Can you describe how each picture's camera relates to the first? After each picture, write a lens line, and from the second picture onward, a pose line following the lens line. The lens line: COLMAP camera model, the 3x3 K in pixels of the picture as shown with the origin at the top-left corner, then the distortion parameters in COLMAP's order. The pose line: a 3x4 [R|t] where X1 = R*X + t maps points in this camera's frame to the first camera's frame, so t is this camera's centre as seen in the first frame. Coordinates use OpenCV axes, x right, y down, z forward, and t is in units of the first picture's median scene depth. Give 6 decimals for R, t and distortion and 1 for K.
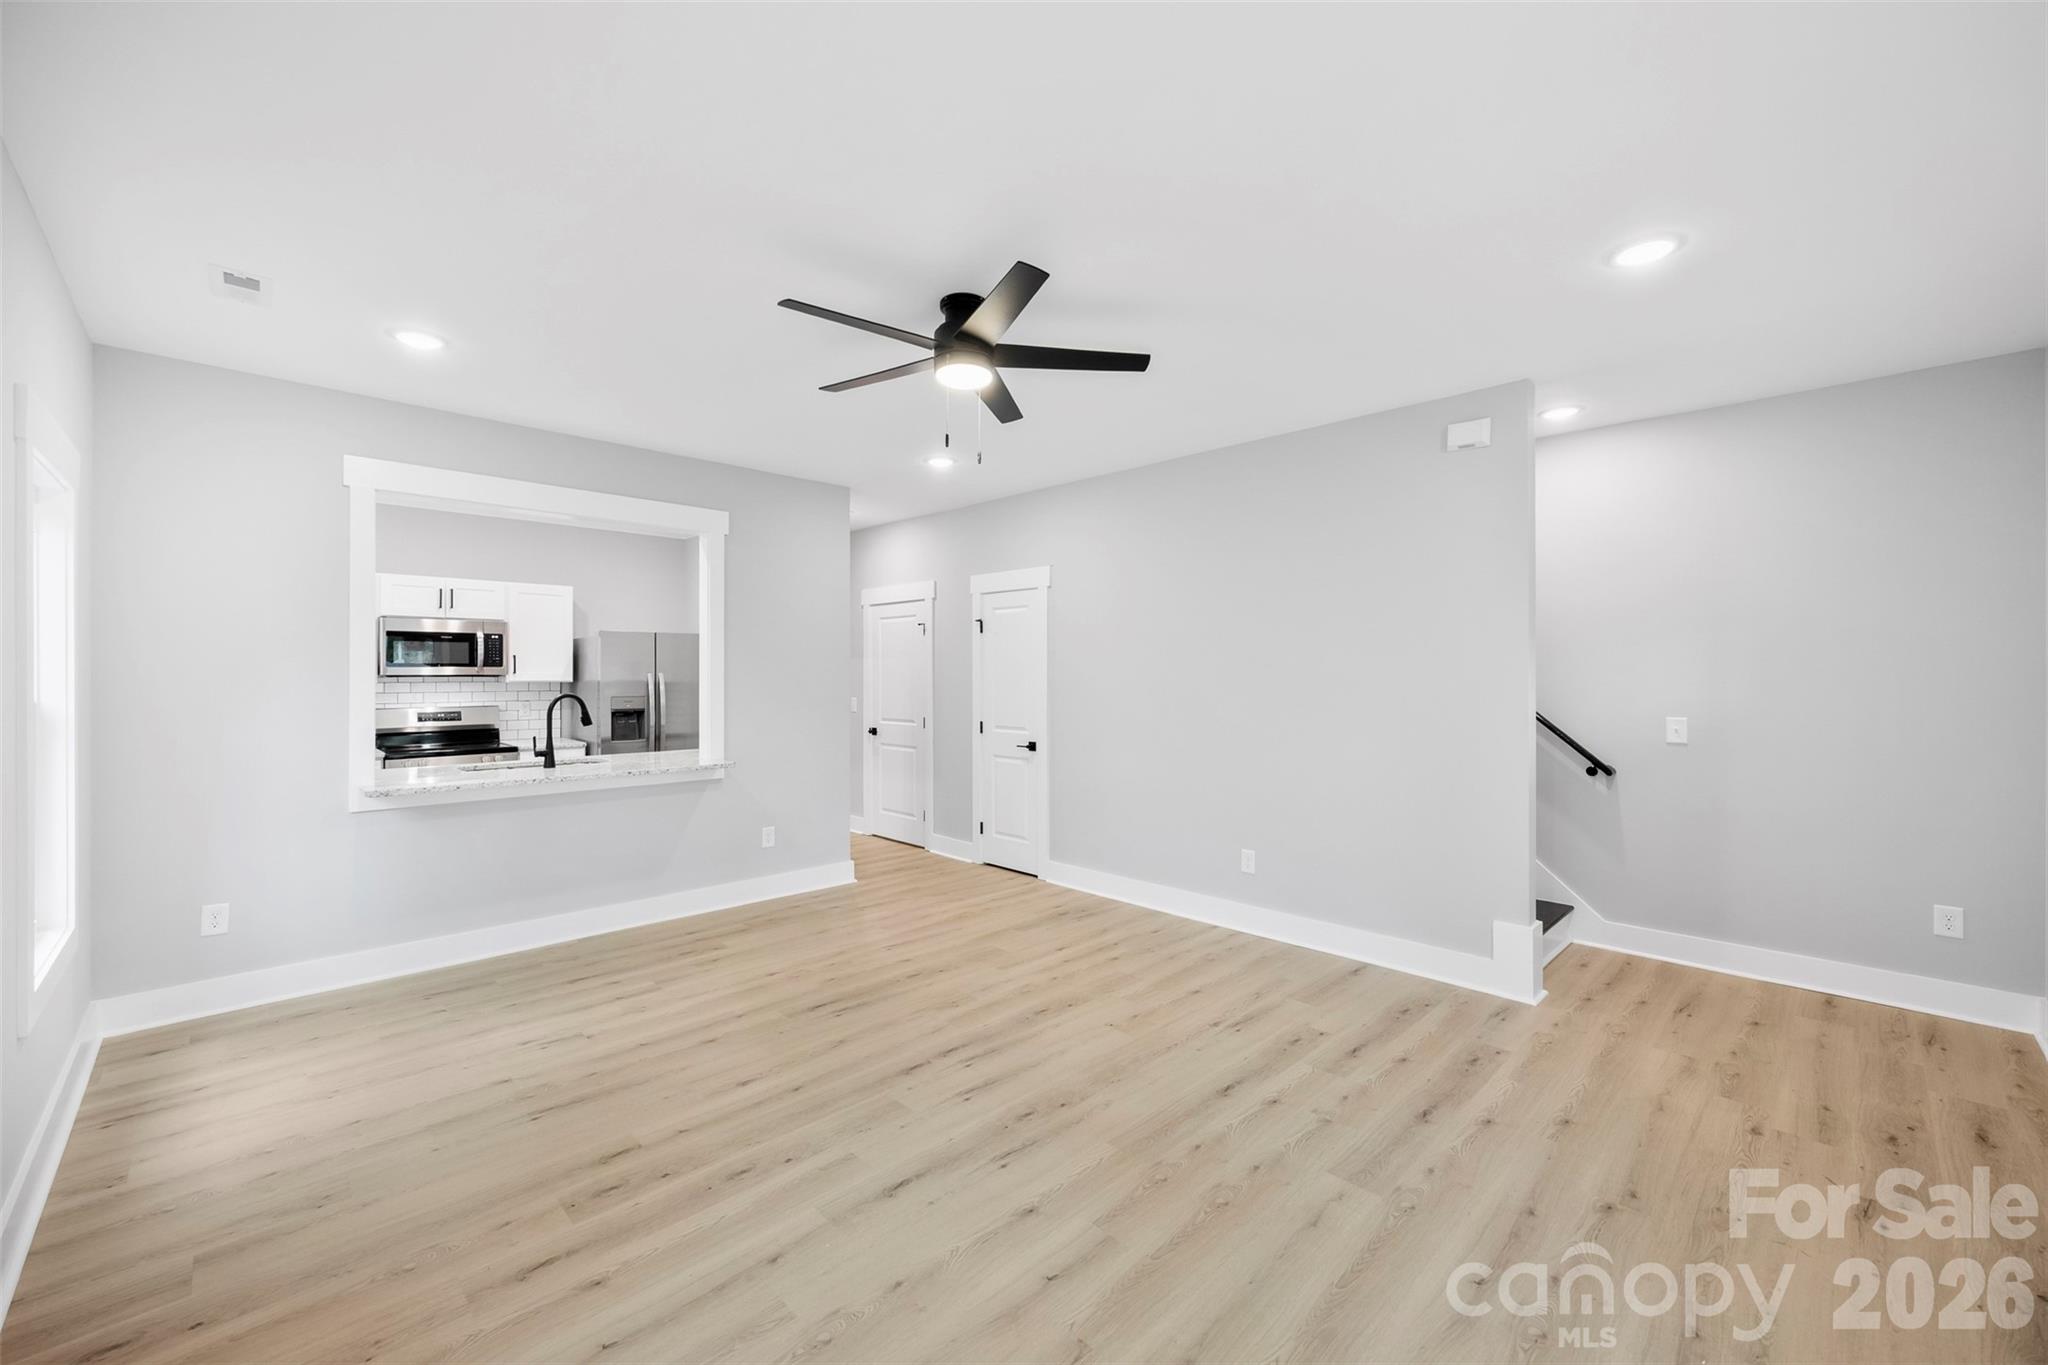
lens RADIAL K [[820.3, 0, 1033.2], [0, 820.3, 669.9], [0, 0, 1]] dist [-0.001968, 0.000001]
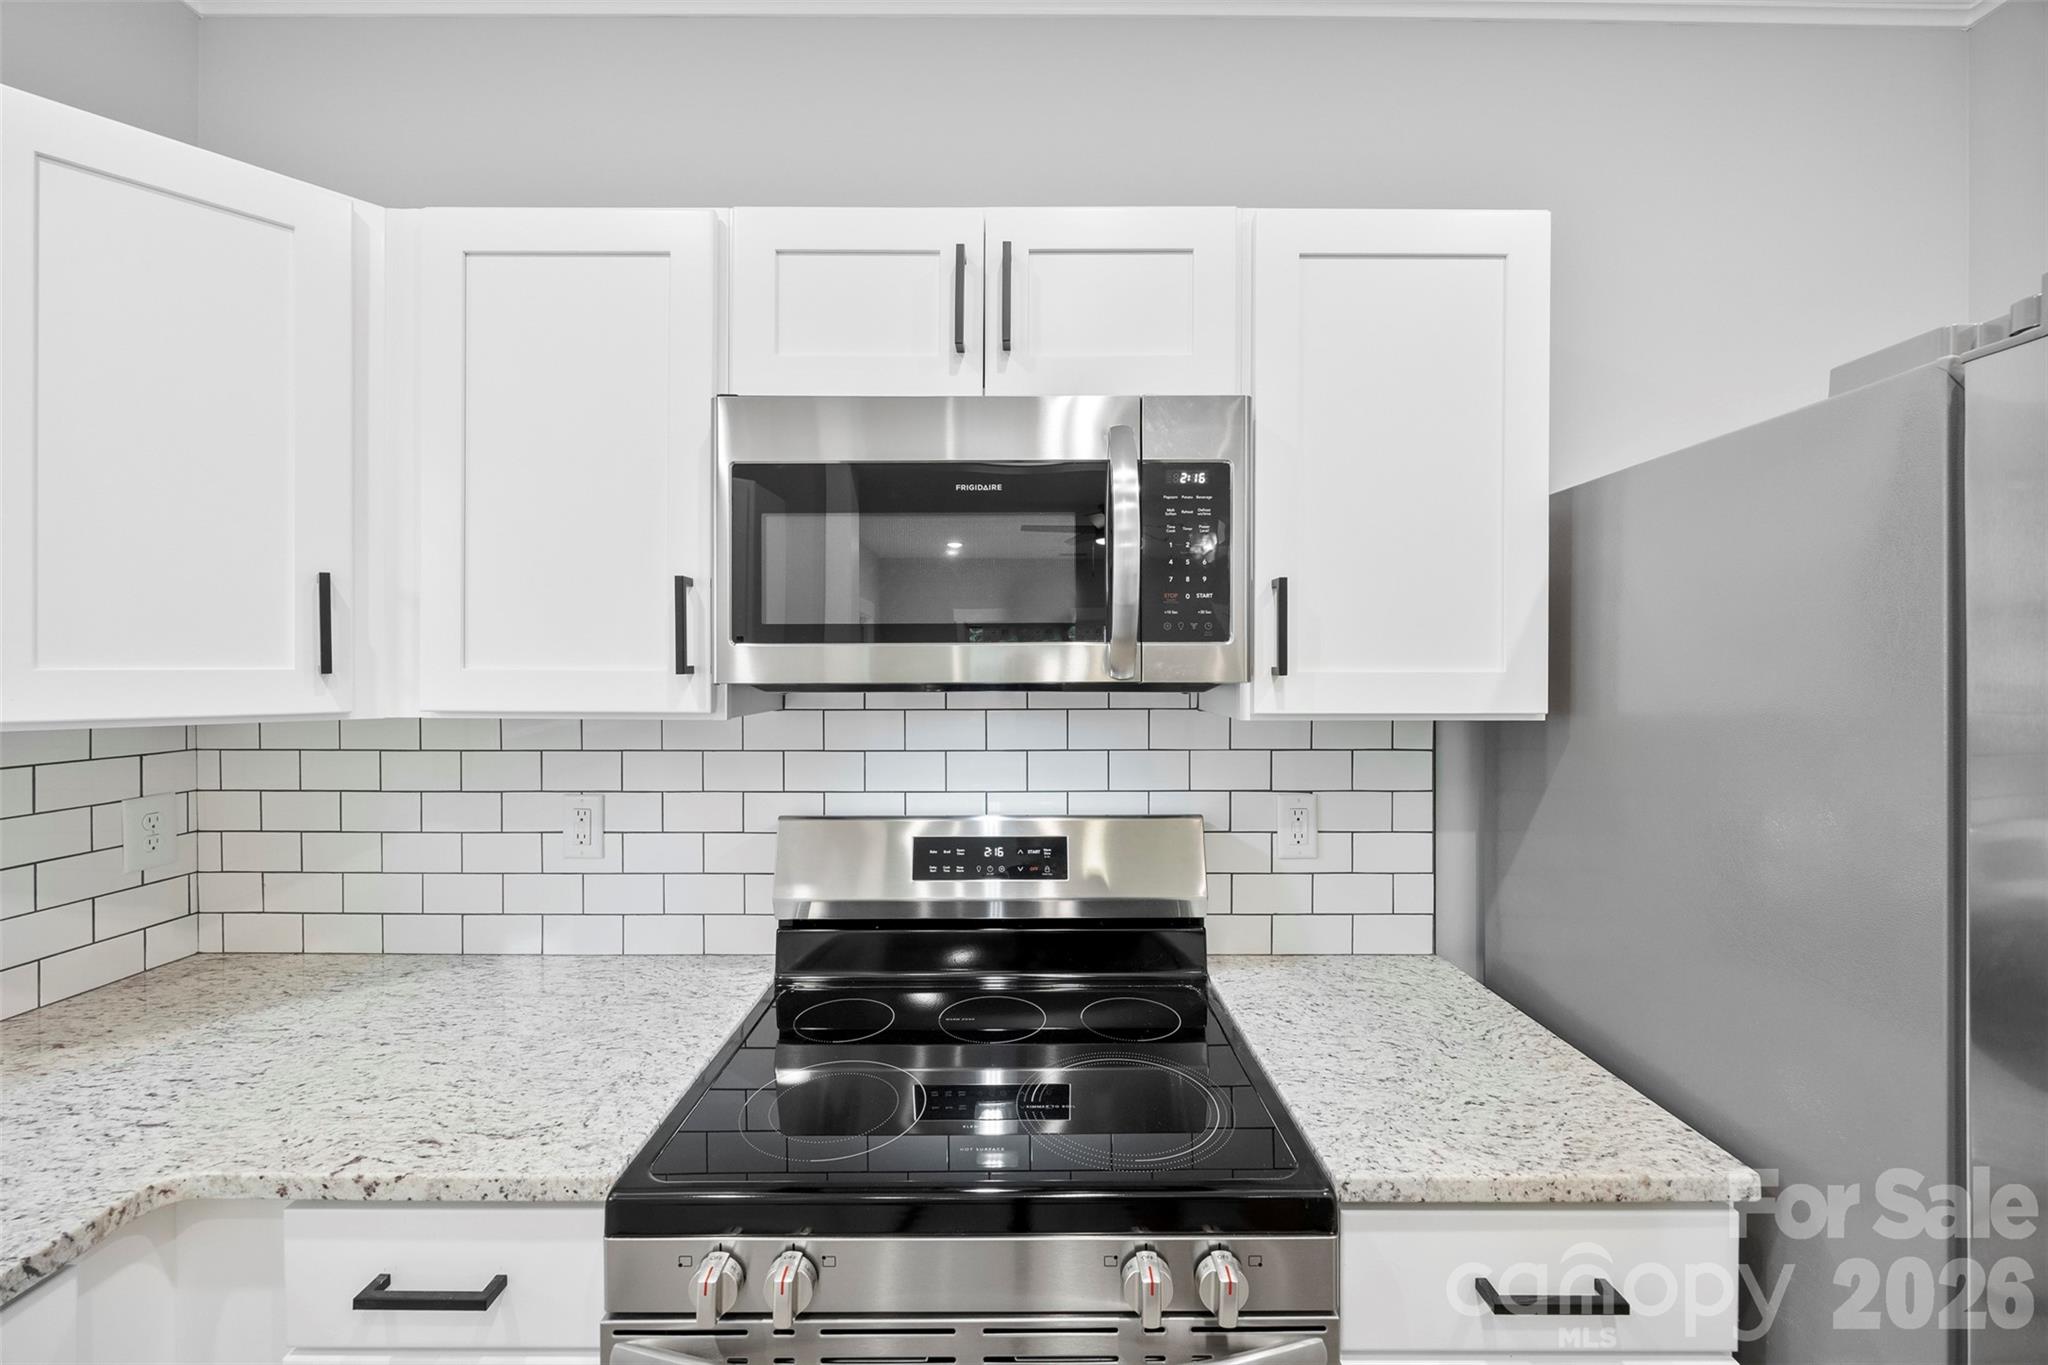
lens RADIAL K [[800.3, 0, 1020.2], [0, 800.3, 666.5], [0, 0, 1]] dist [0.000851, 0.000250]
pose [[0.712891, -0.000260, -0.701275, -0.919215], [-0.000989, 0.999999, -0.001376, 0.004180], [0.701274, 0.001674, 0.712890, 1.391347]]
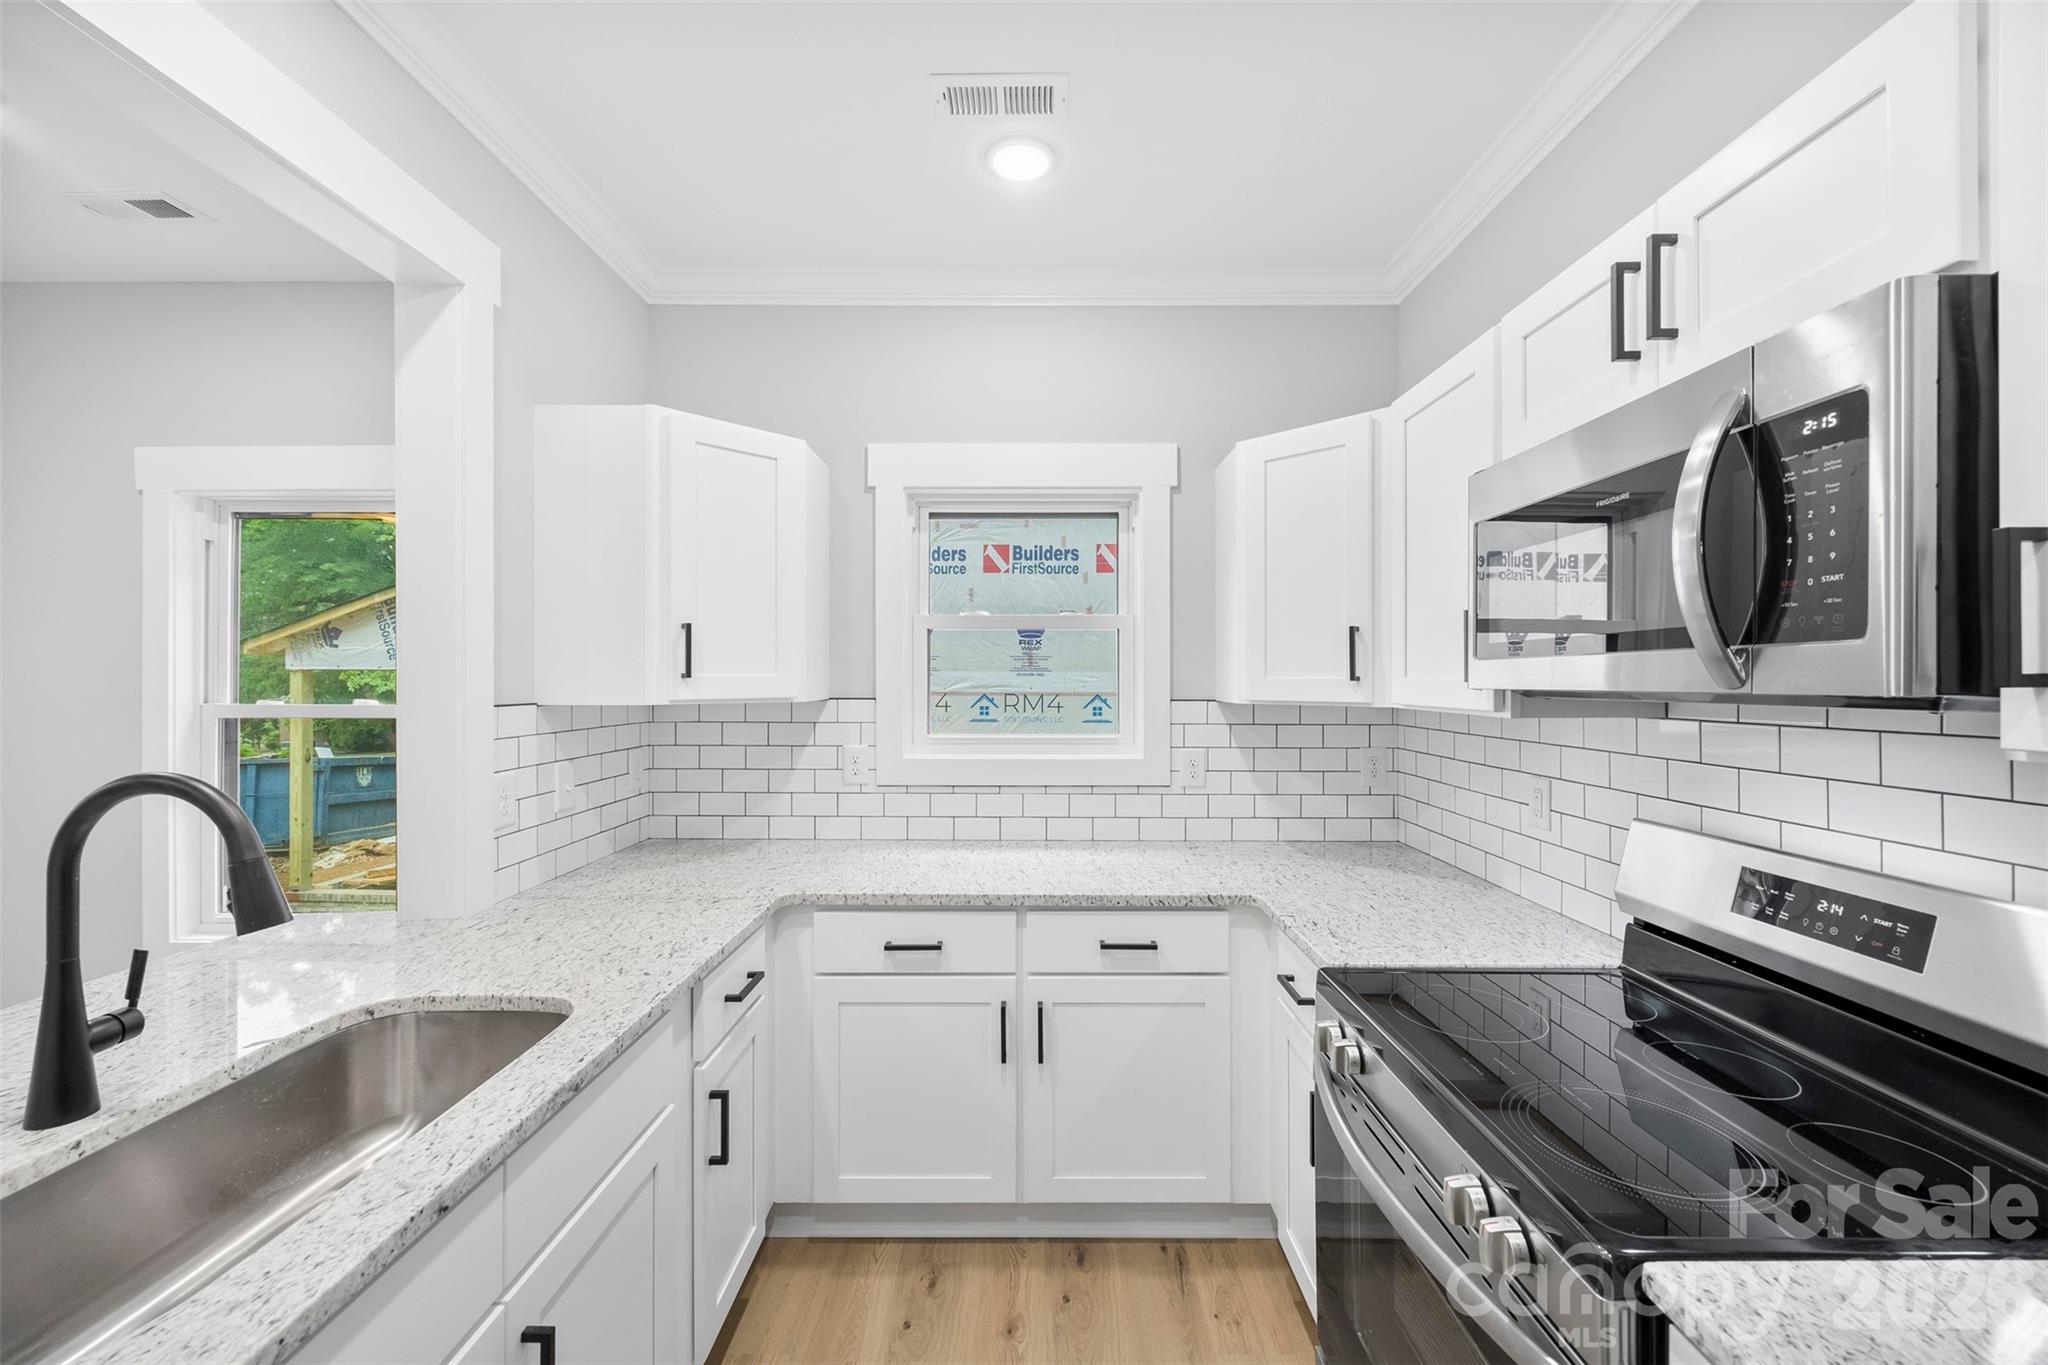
lens RADIAL K [[800.3, 0, 1043.8], [0, 800.3, 673.1], [0, 0, 1]] dist [0.000851, 0.000250]
pose [[-0.690211, -0.005601, -0.723586, -0.762059], [-0.000256, 0.999972, -0.007496, 0.005276], [0.723608, -0.004989, -0.690193, 1.660275]]
